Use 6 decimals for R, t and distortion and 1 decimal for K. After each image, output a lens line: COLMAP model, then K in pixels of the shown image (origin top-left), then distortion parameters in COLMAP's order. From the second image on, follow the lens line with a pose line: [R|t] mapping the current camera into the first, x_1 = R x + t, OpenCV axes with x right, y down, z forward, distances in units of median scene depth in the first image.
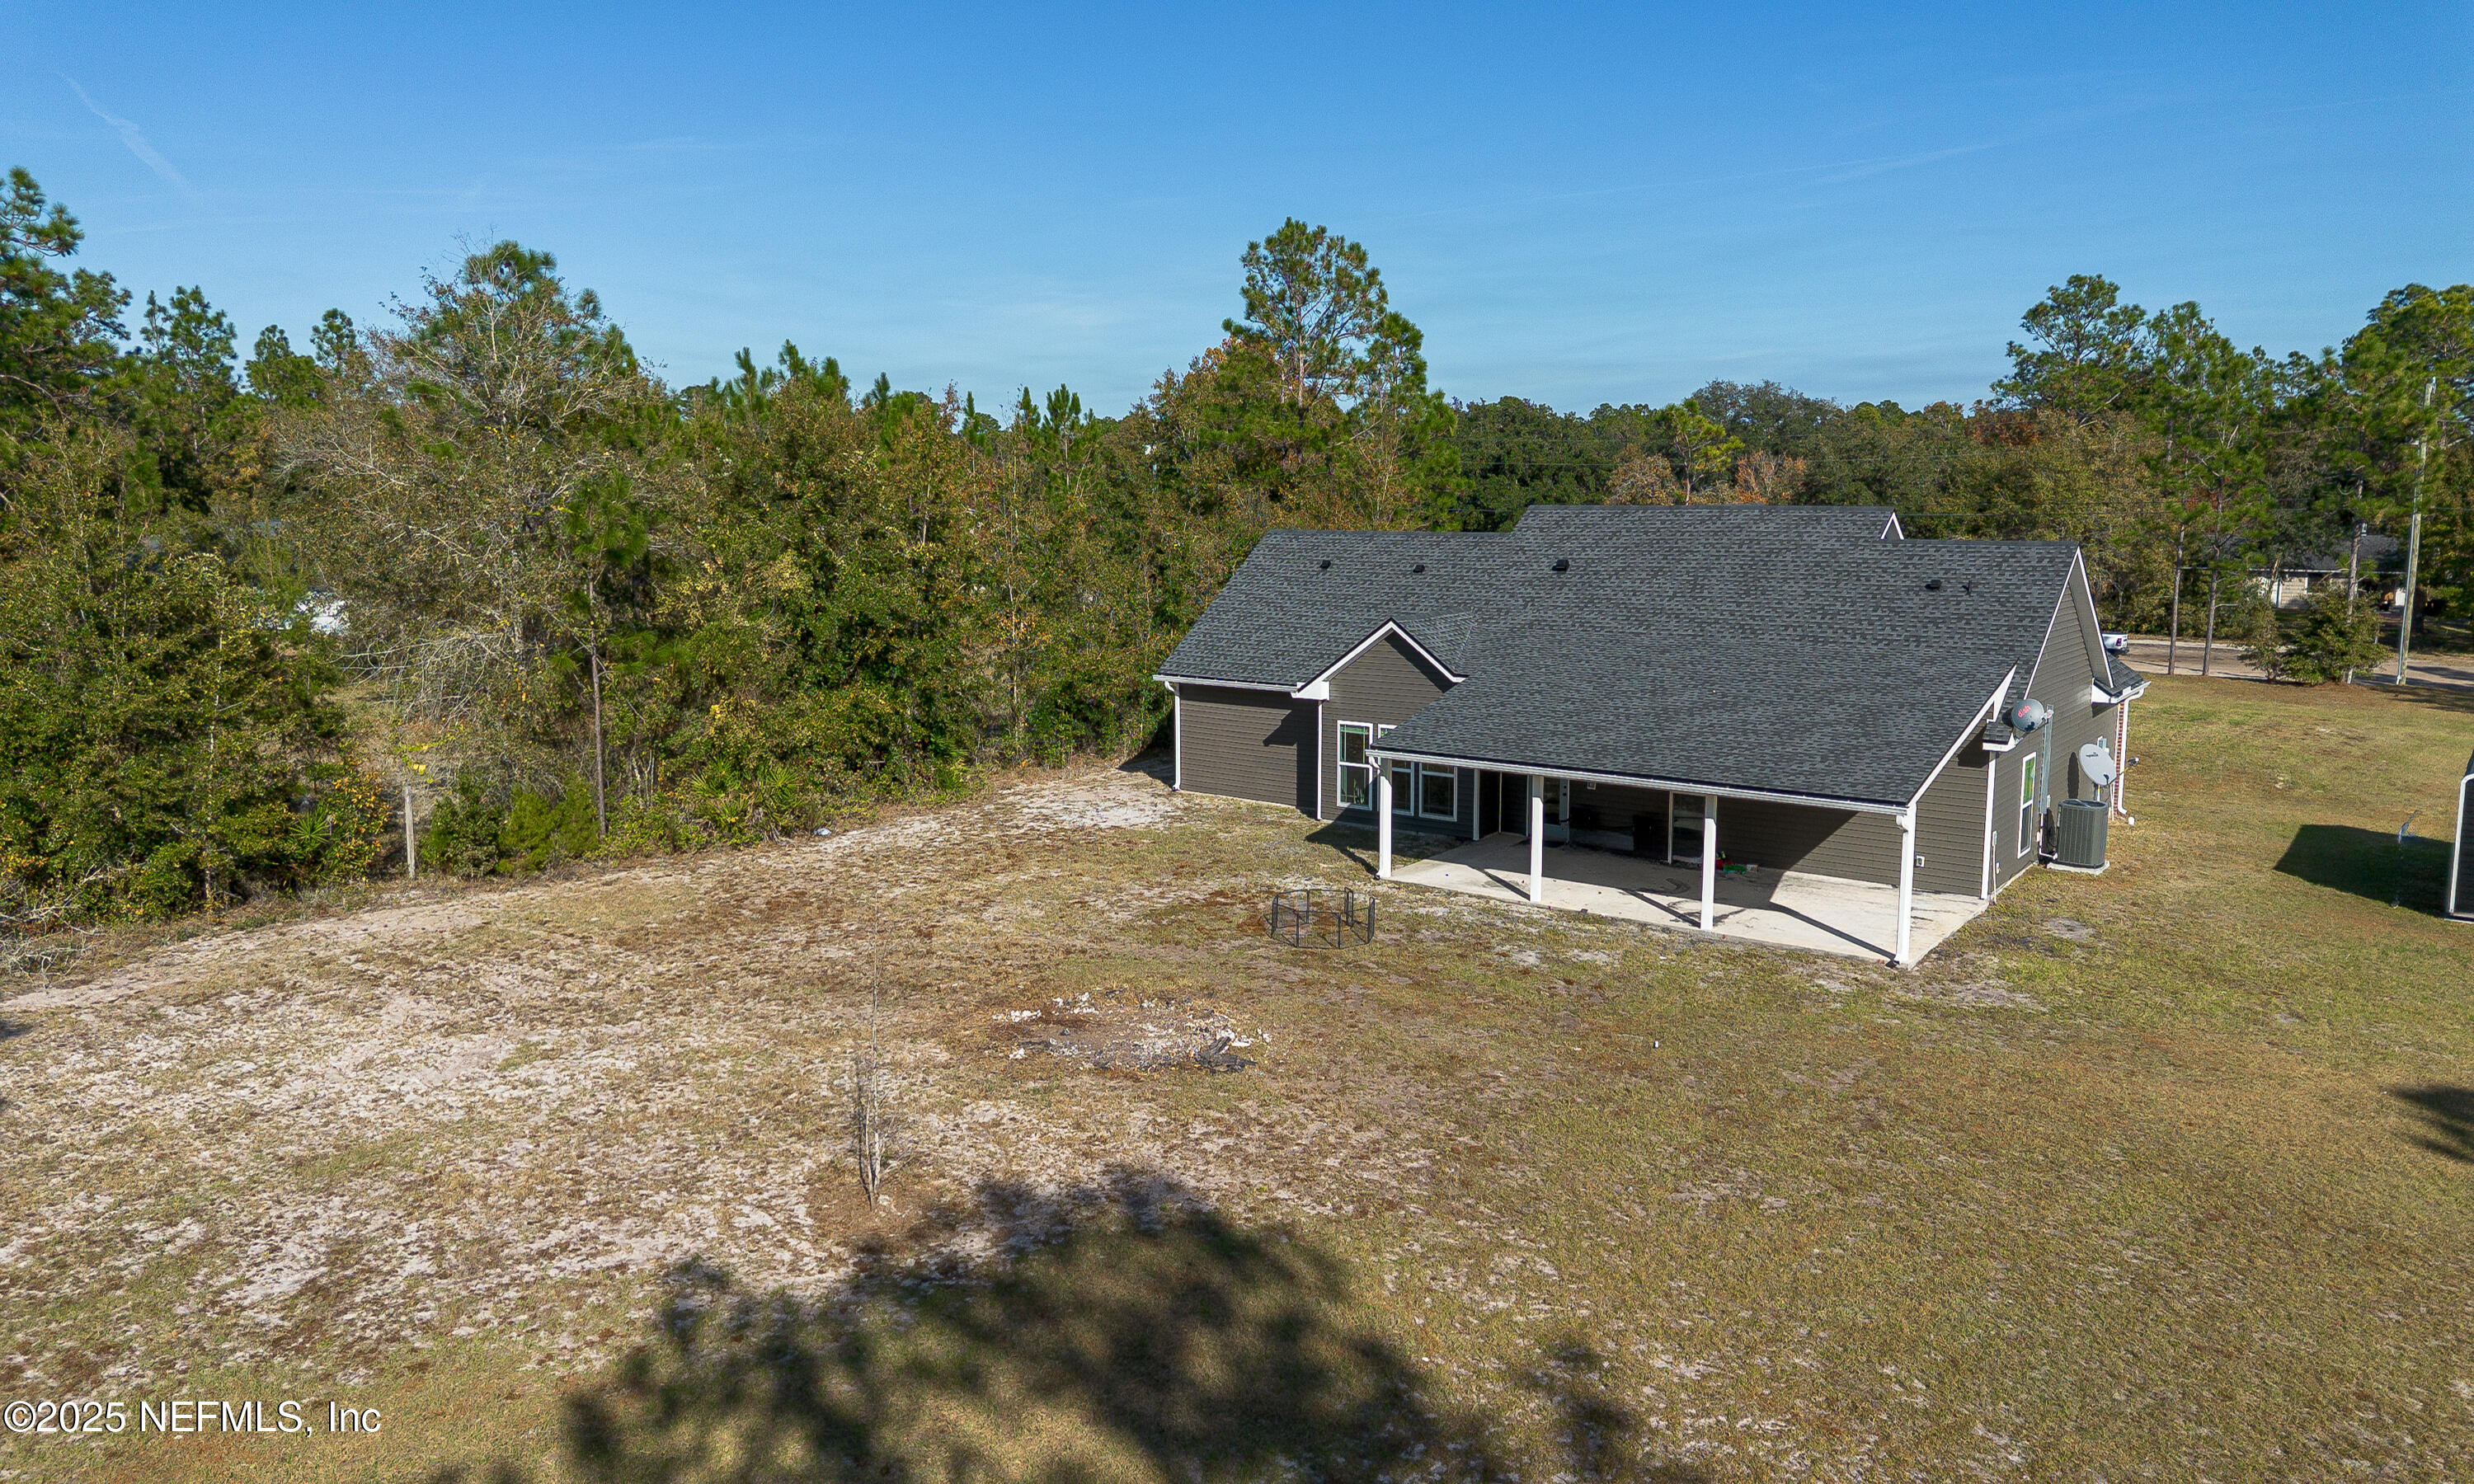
lens RADIAL K [[1898.1, 0, 1236.7], [0, 1898.1, 729.4], [0, 0, 1]] dist [0.051653, 0.001577]
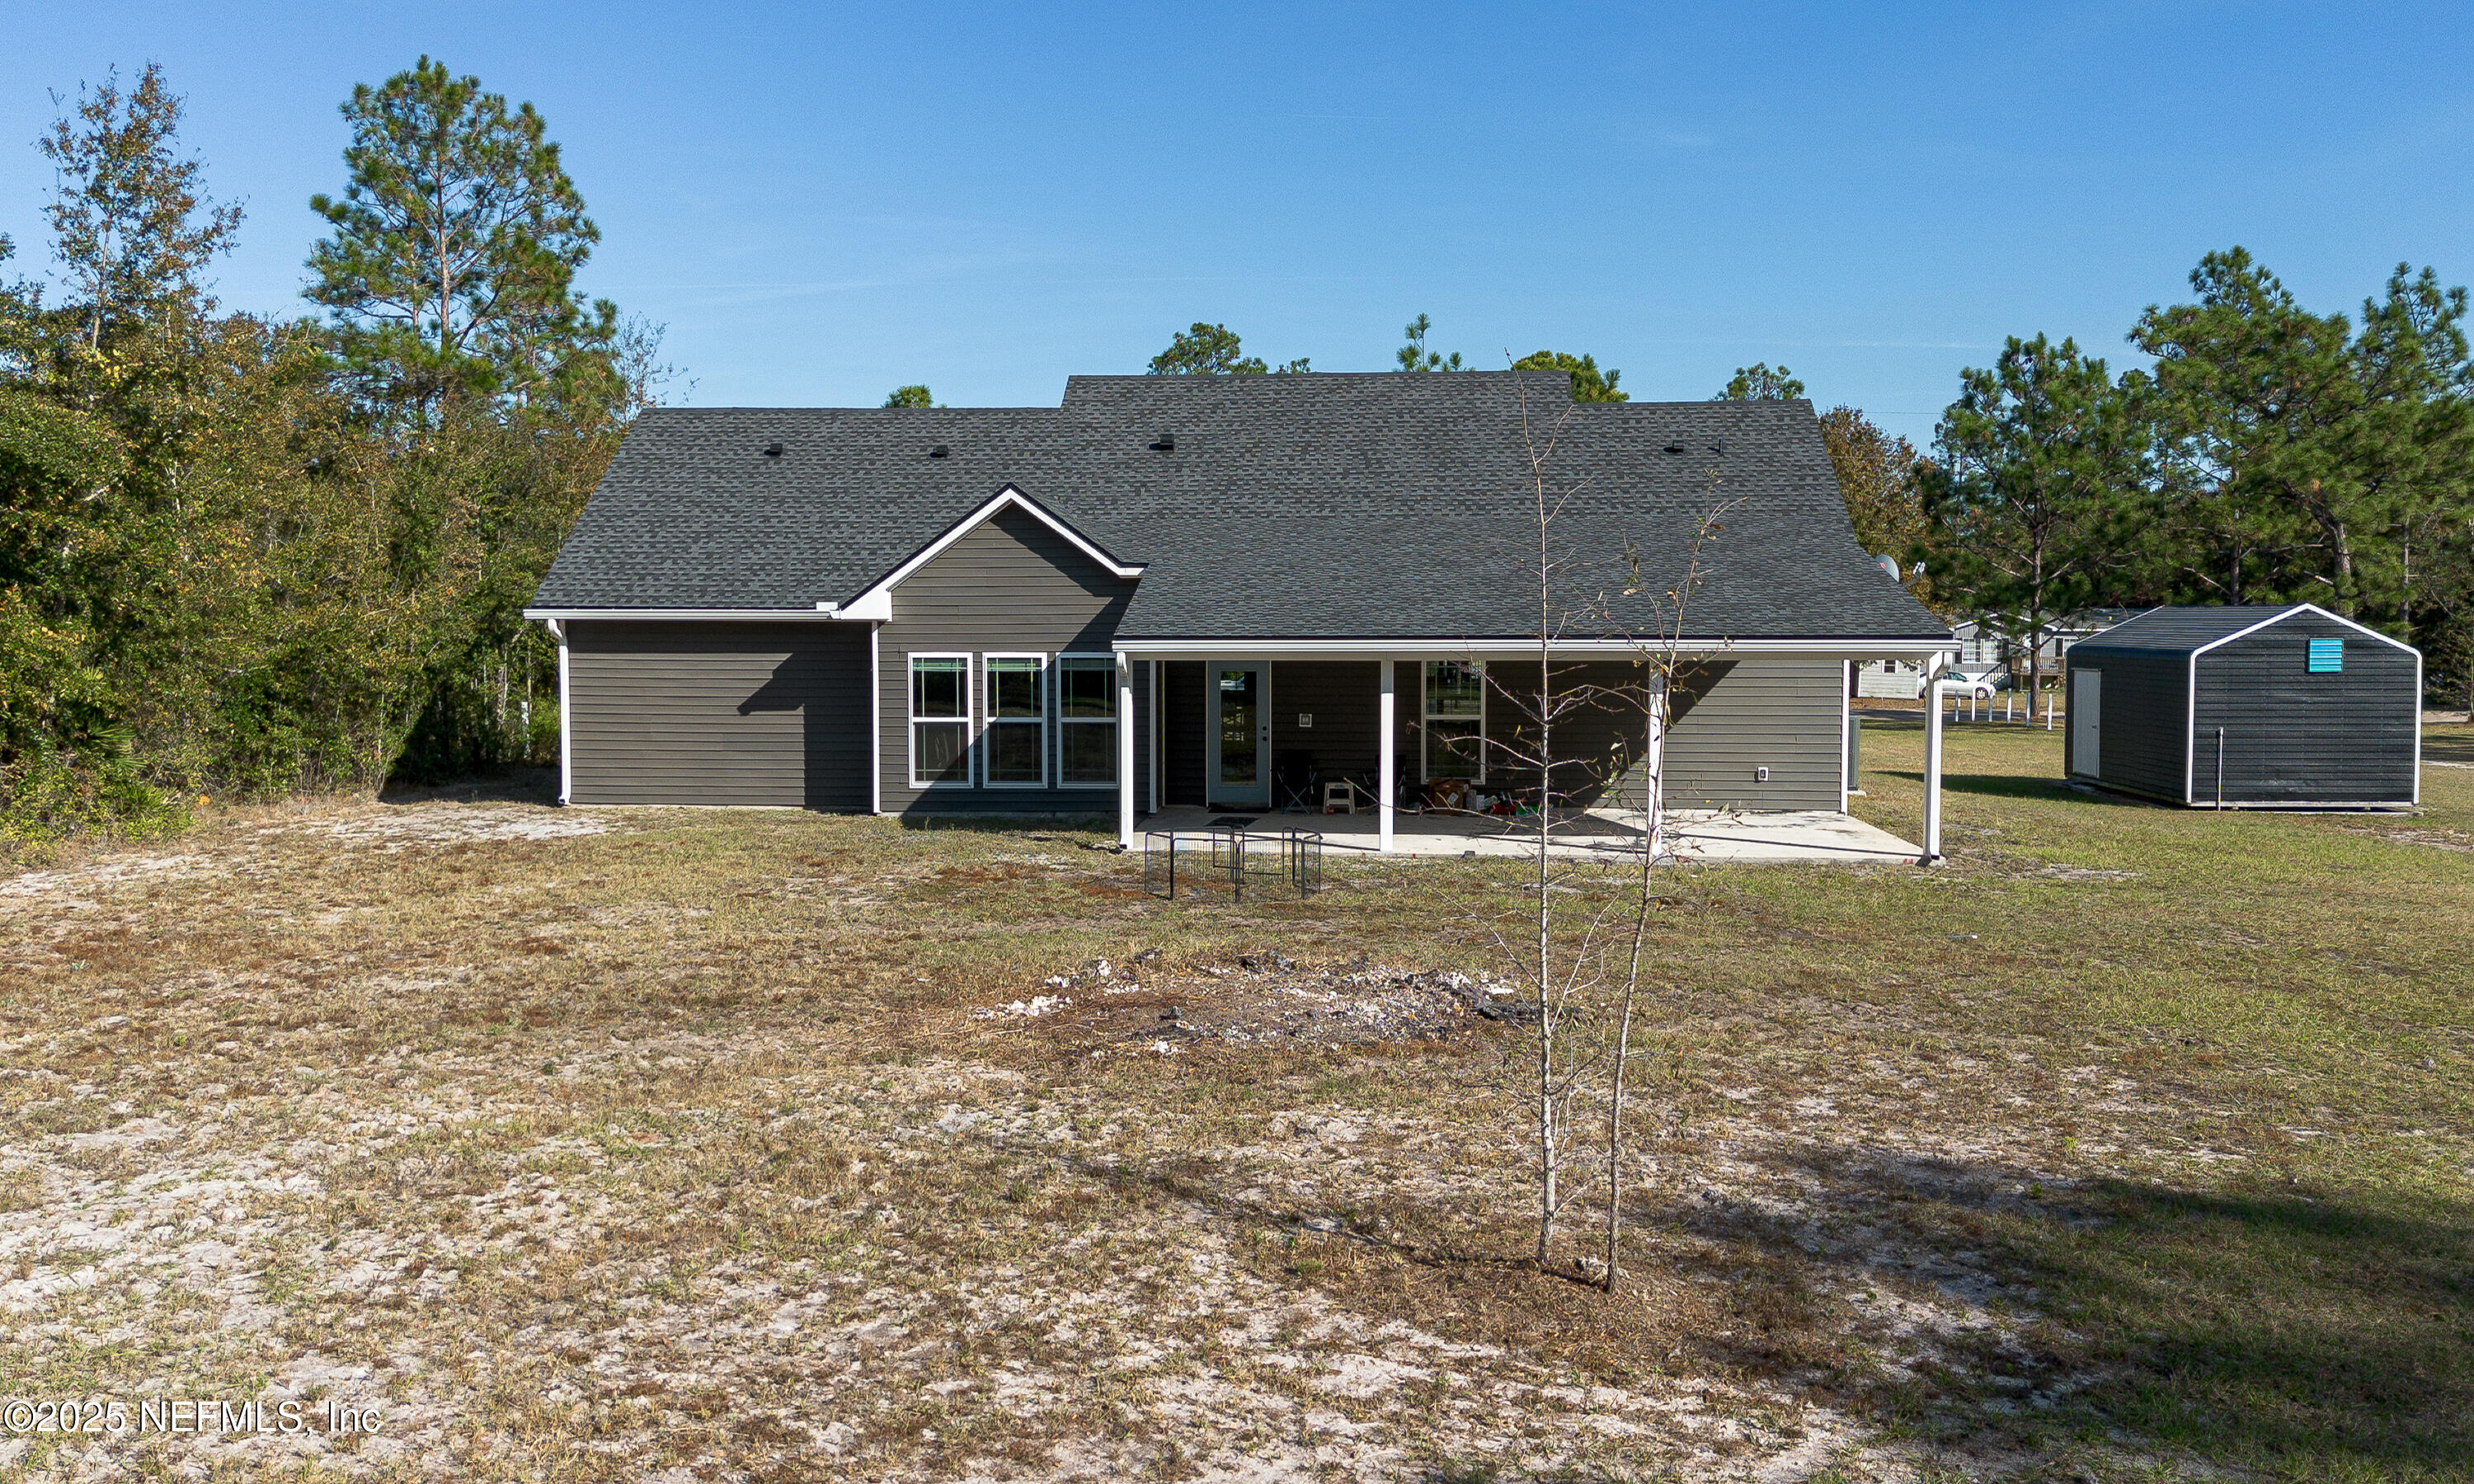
lens RADIAL K [[2099.2, 0, 1240.6], [0, 2099.2, 753.9], [0, 0, 1]] dist [0.037489, -0.019072]
pose [[0.820409, -0.025179, 0.571222, -0.312406], [0.080789, 0.994112, -0.072212, 0.107484], [-0.566040, 0.105392, 0.817613, 0.434742]]
